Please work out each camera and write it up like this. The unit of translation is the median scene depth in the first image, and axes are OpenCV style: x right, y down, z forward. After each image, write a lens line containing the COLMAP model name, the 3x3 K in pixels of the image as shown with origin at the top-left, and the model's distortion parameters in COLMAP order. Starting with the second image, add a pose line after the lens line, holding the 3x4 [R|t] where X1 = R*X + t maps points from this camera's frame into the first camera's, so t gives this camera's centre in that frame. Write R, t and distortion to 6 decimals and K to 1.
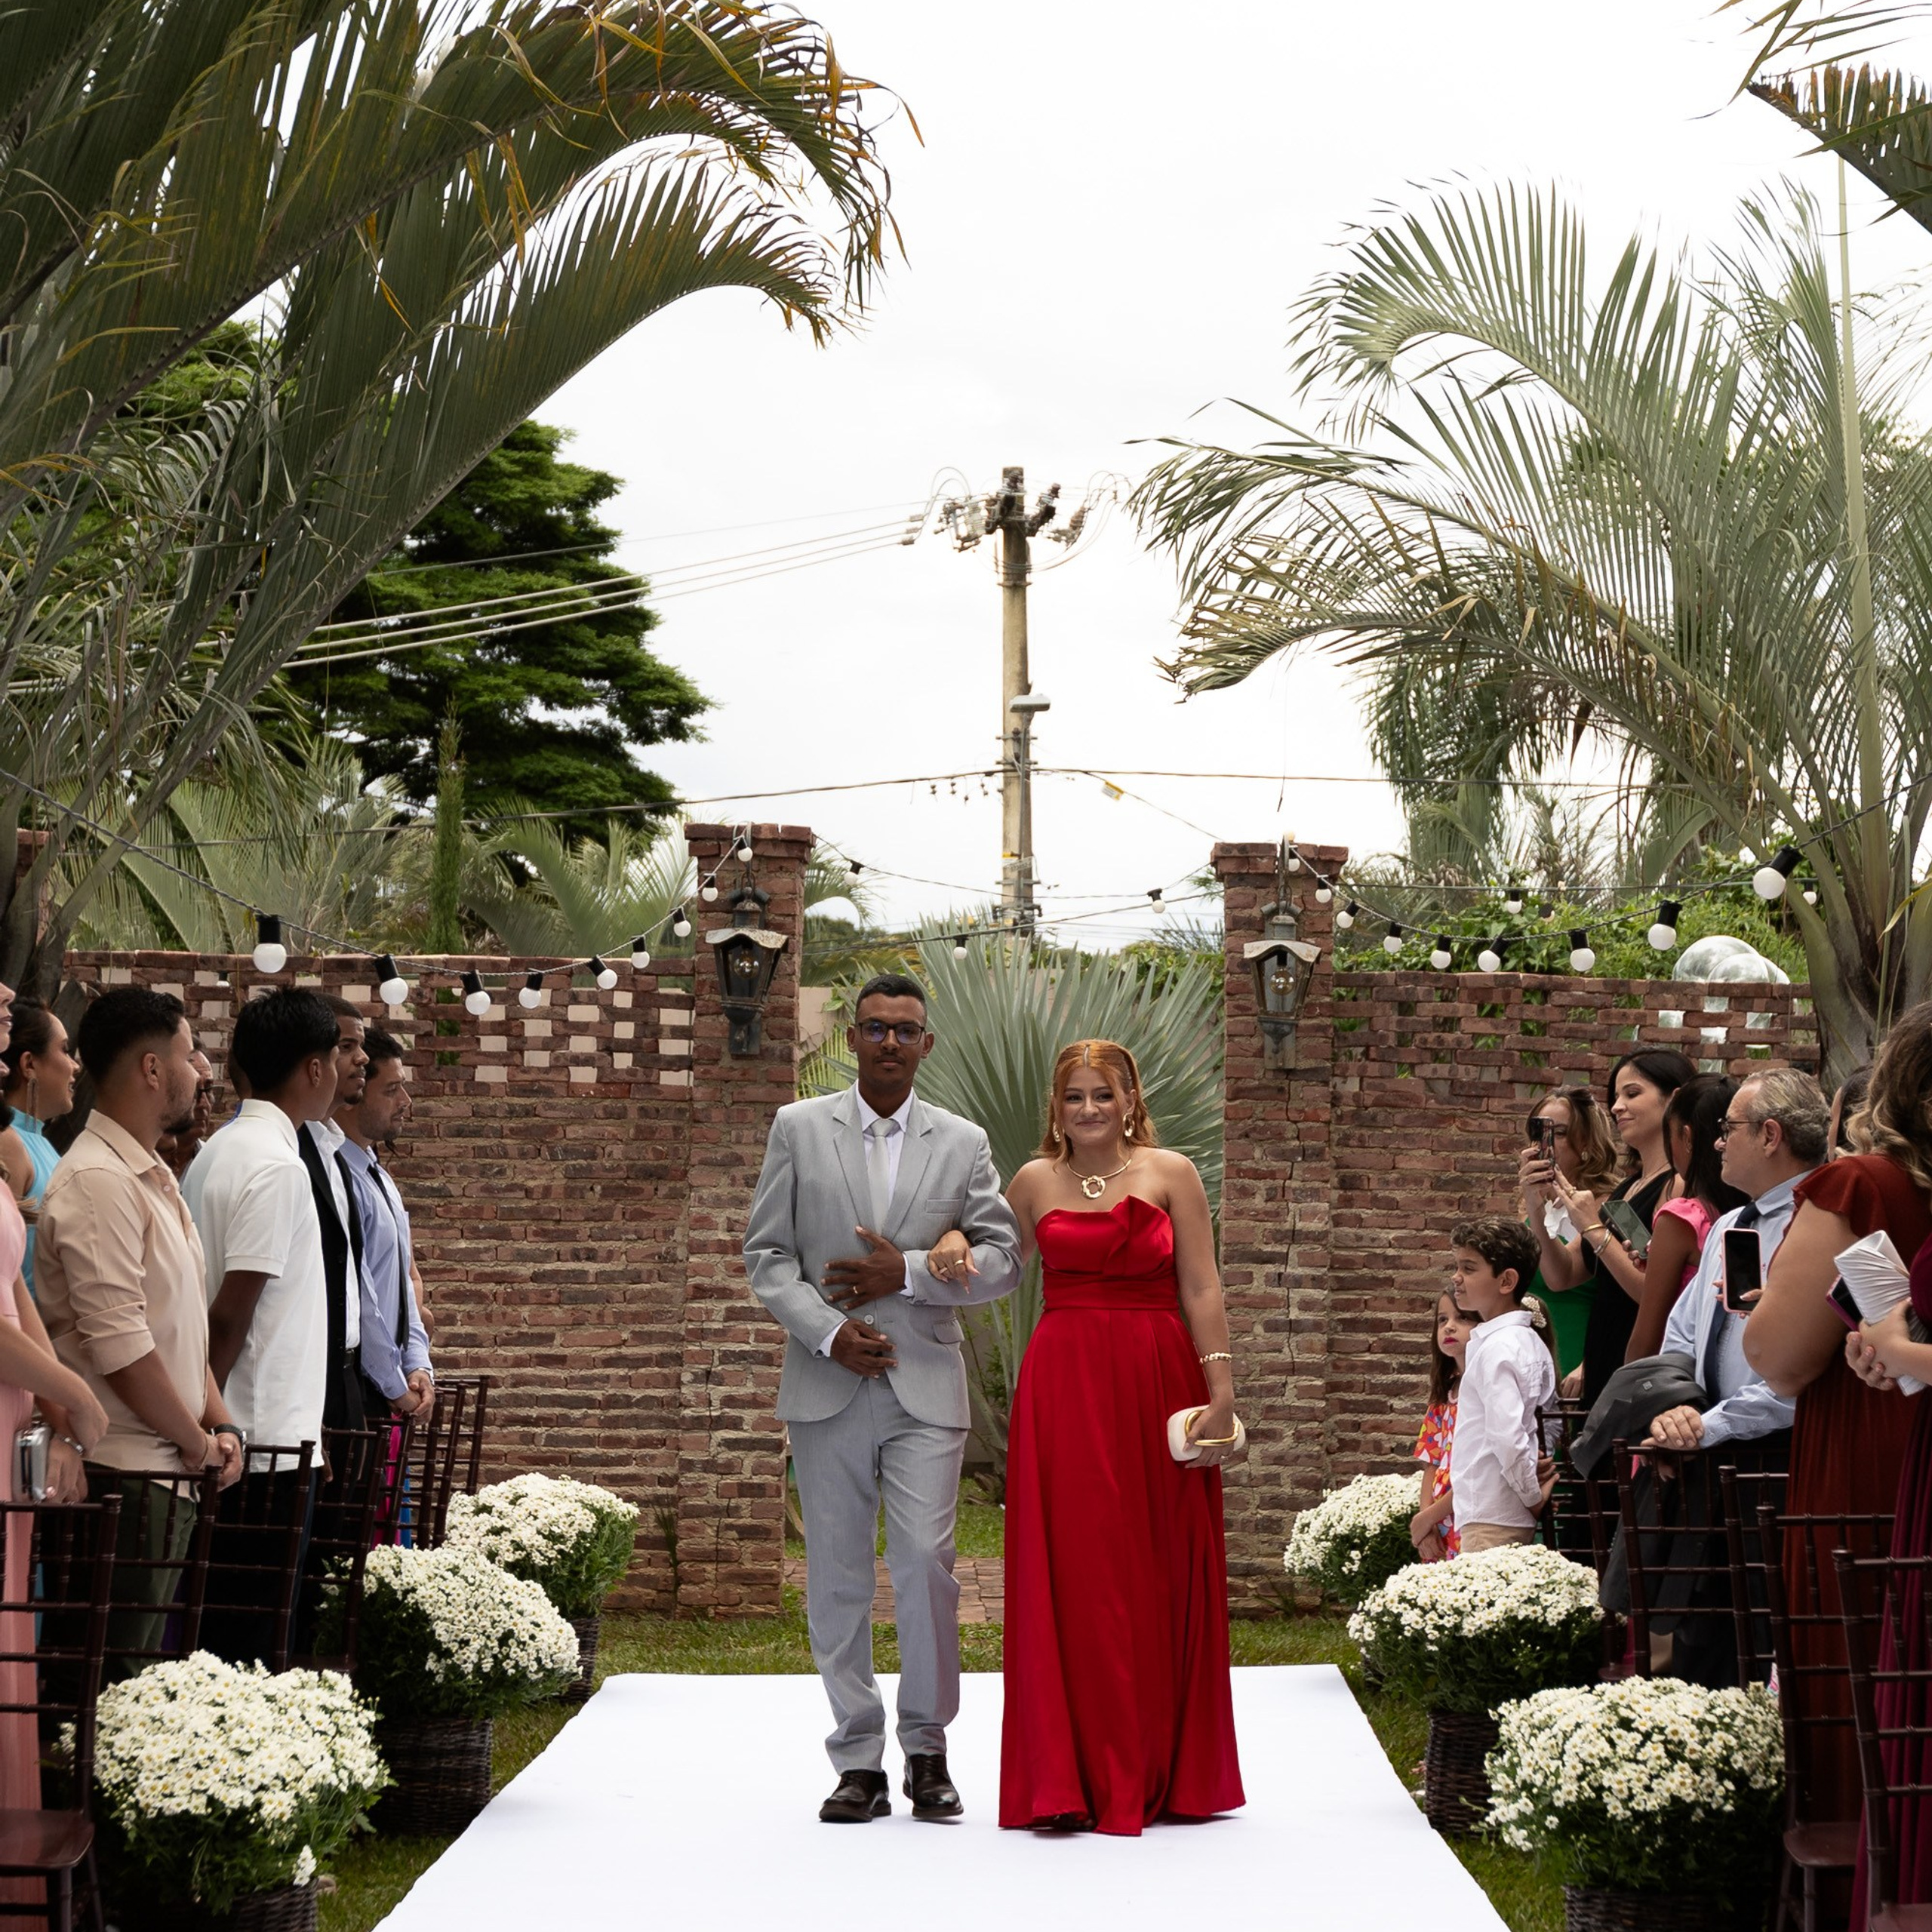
lens RADIAL K [[4776.5, 0, 958.4], [0, 4776.5, 944.7], [0, 0, 1]] dist [-0.004985, -0.809402]
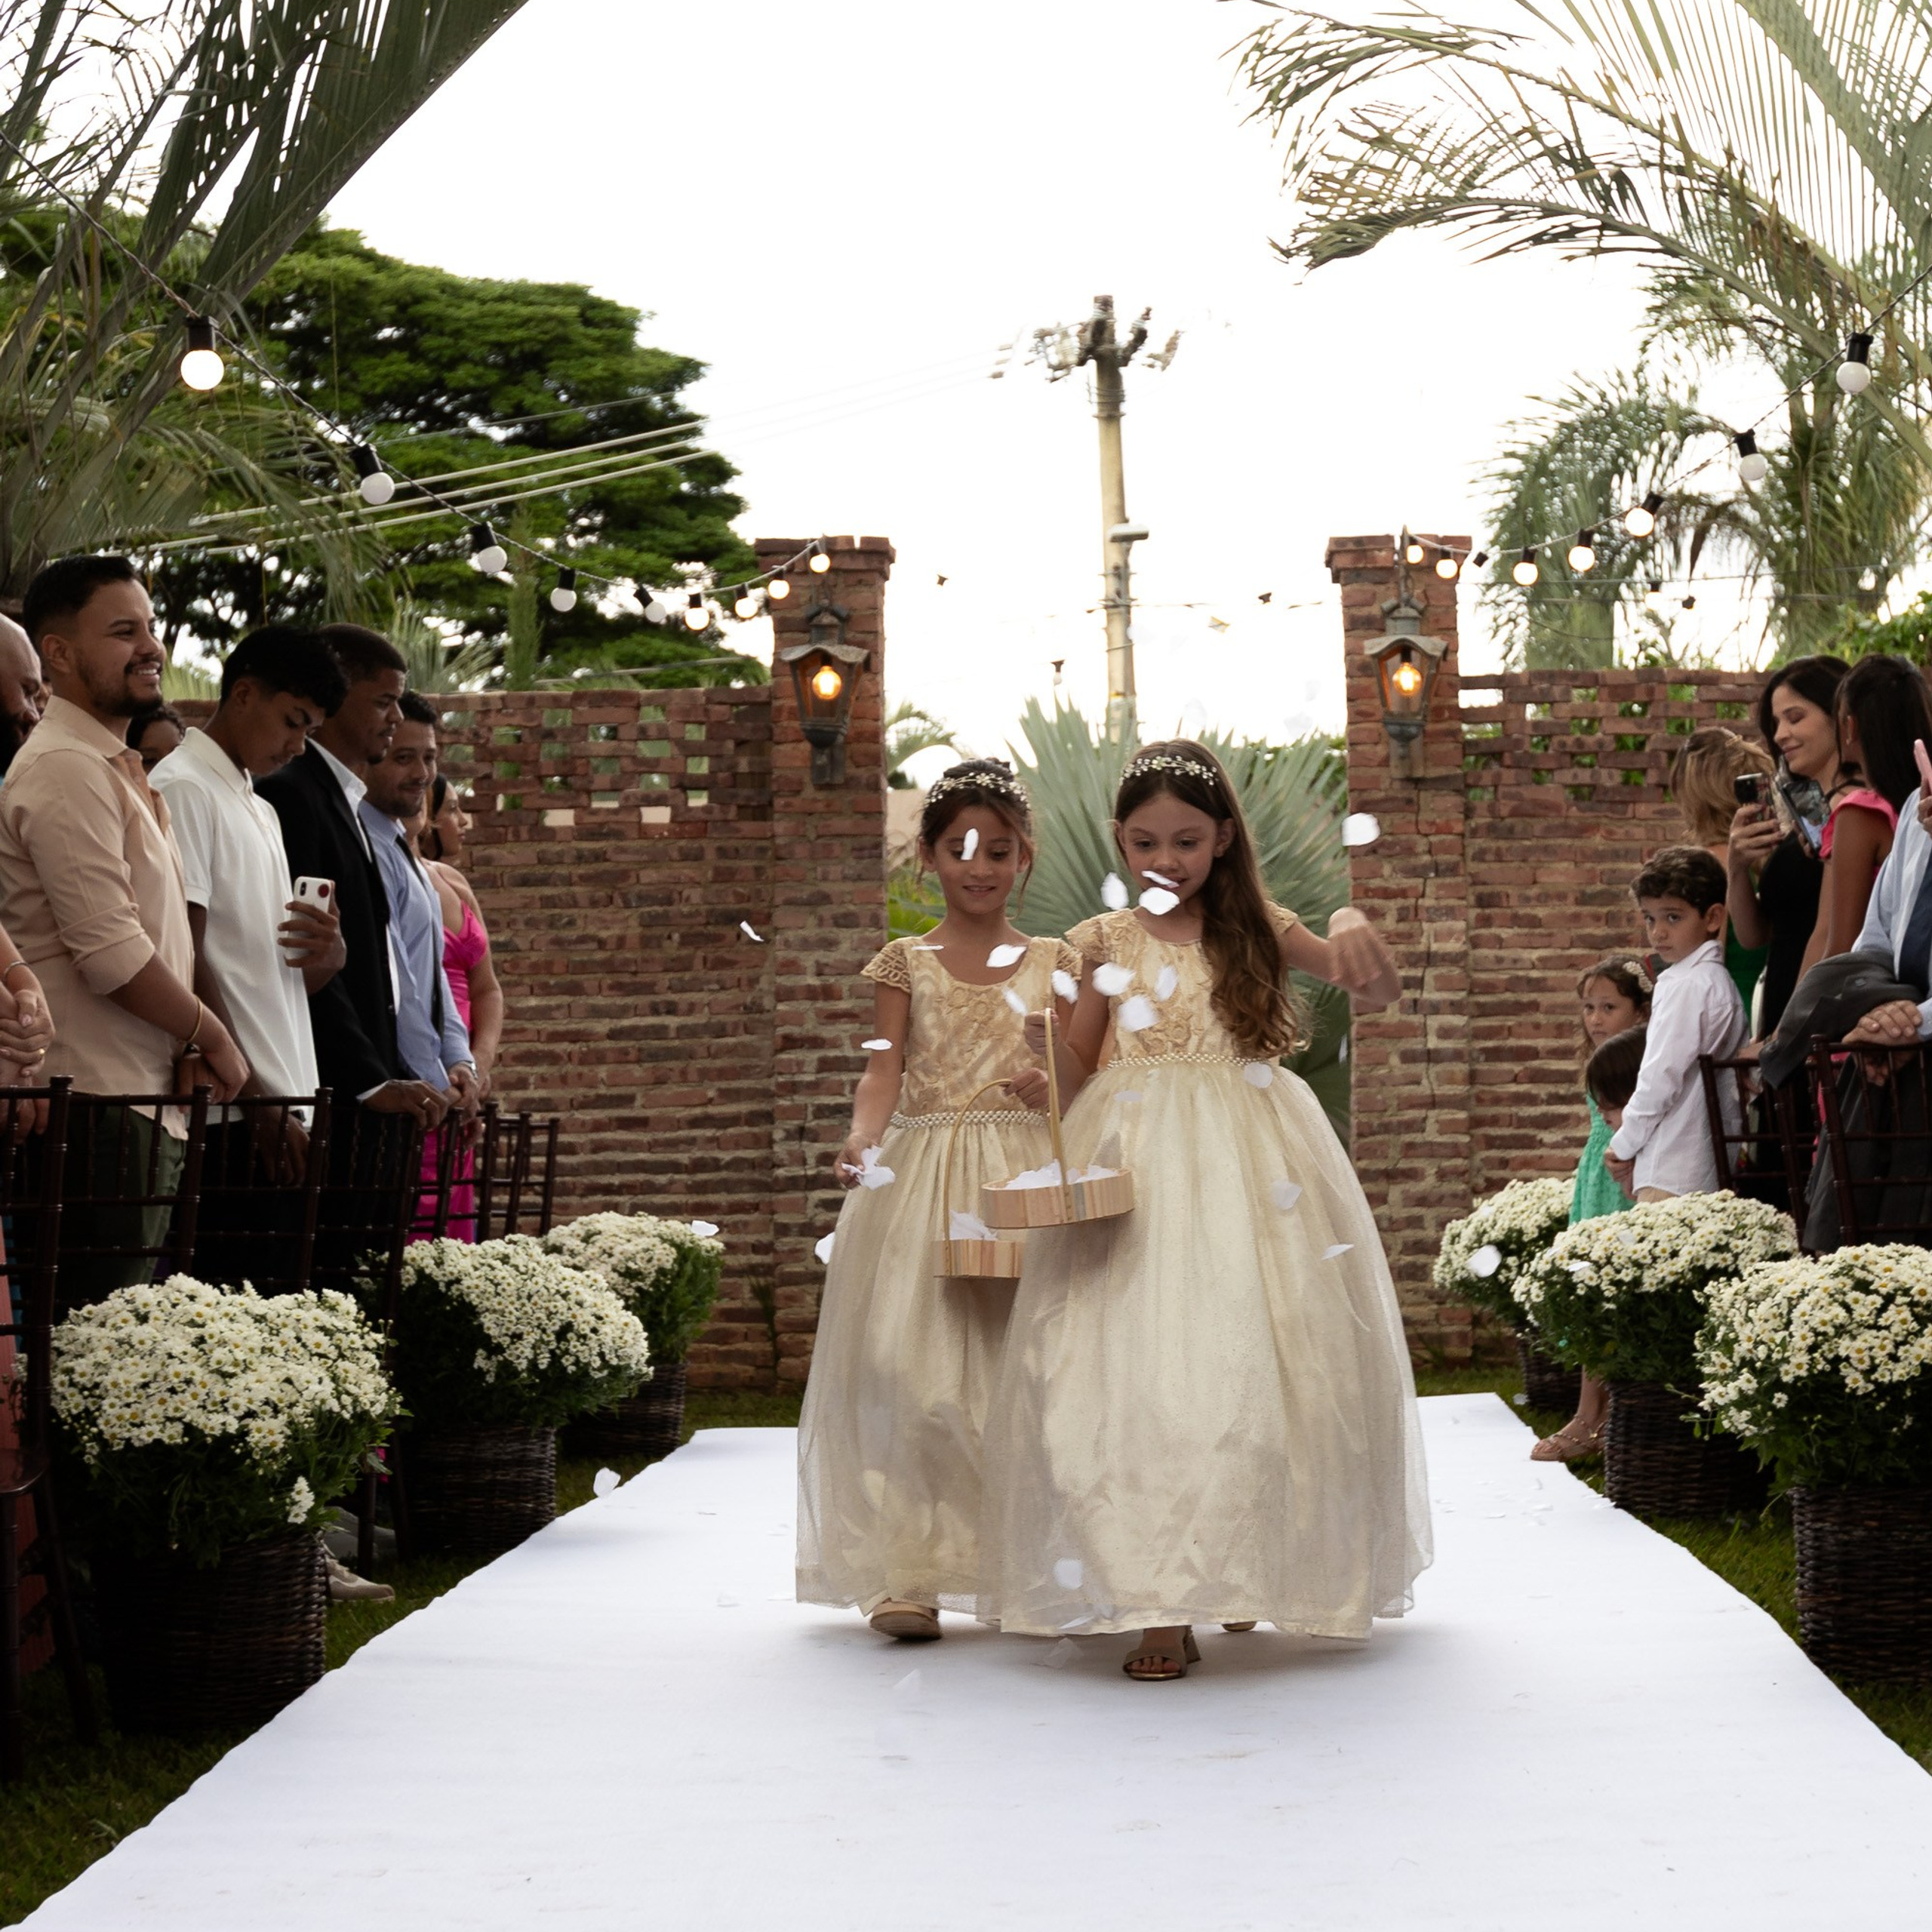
lens RADIAL K [[4703.0, 0, 964.2], [0, 4703.0, 993.7], [0, 0, 1]] dist [-0.050909, -0.198463]
pose [[0.999042, -0.036601, -0.023980, 0.002864], [0.037023, 0.999163, 0.017383, 0.070295], [0.023324, -0.018254, 0.999561, 0.128902]]
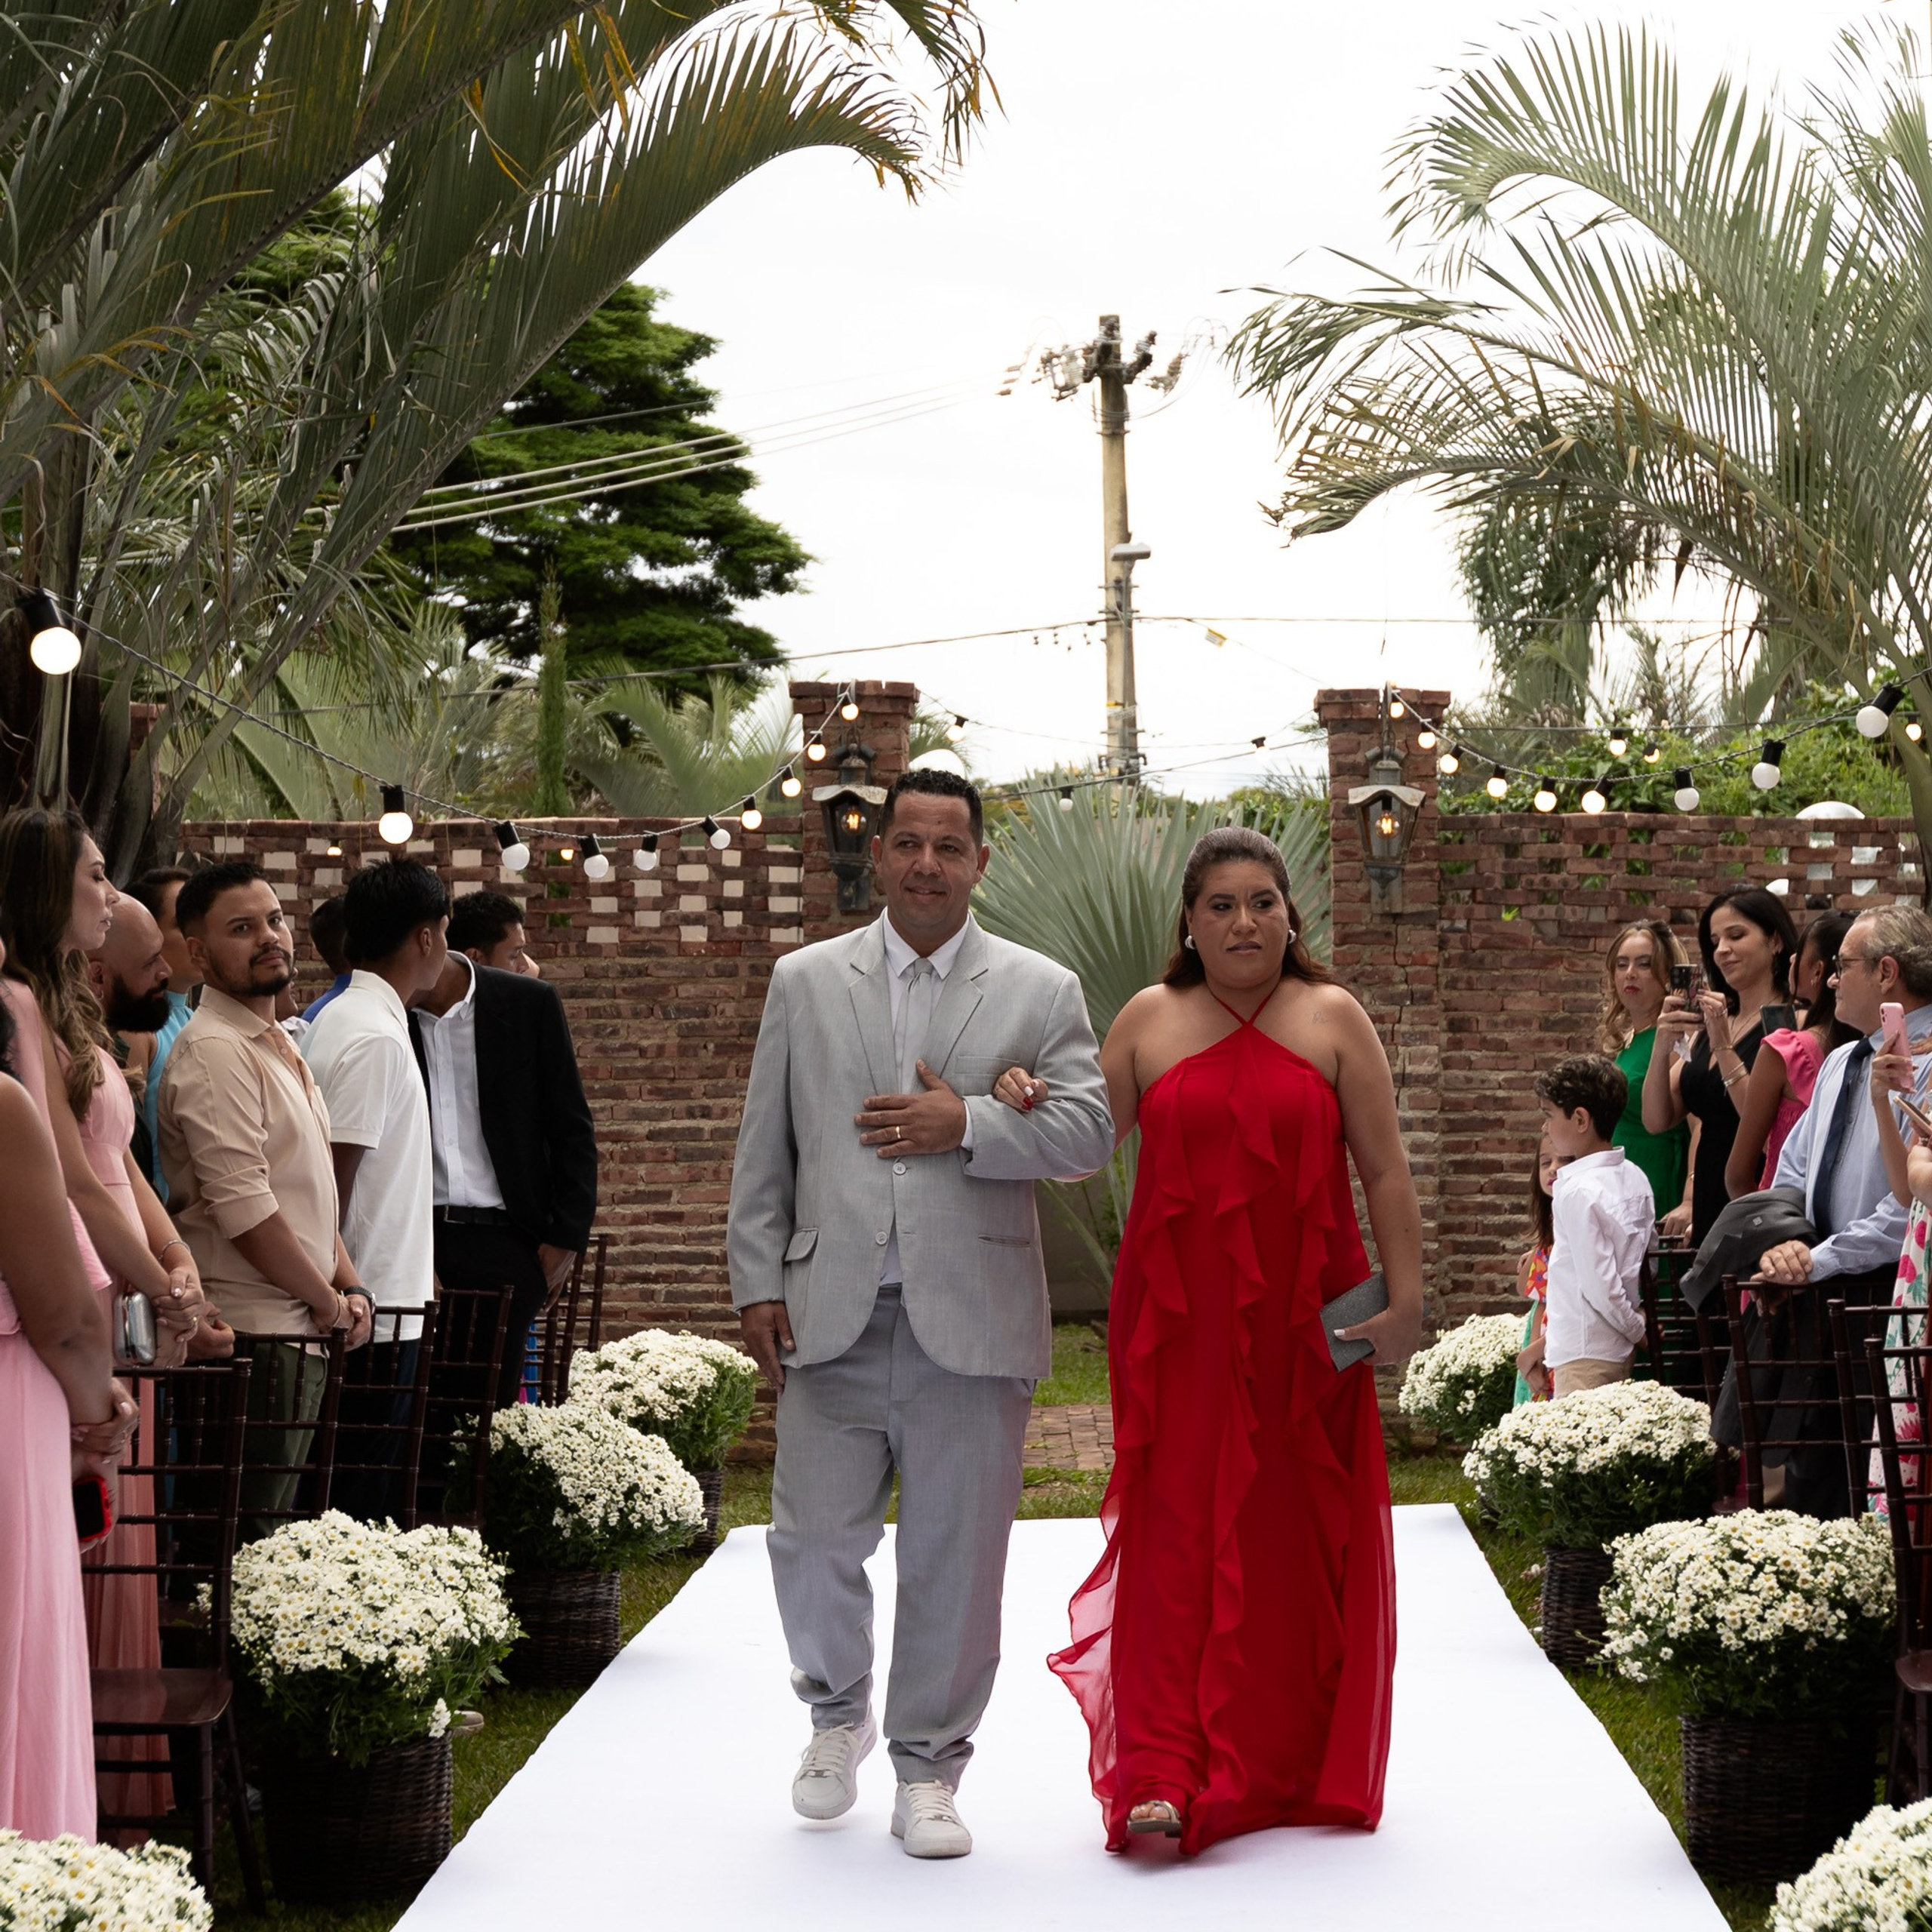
lens RADIAL K [[4784.4, 0, 958.0], [0, 4784.4, 964.6], [0, 0, 1]] dist [-0.017501, -0.669114]
pose [[0.999520, -0.020683, -0.023051, 0.000319], [0.021489, 0.999147, 0.035271, -0.000960], [0.022302, -0.035750, 0.999112, -0.009382]]
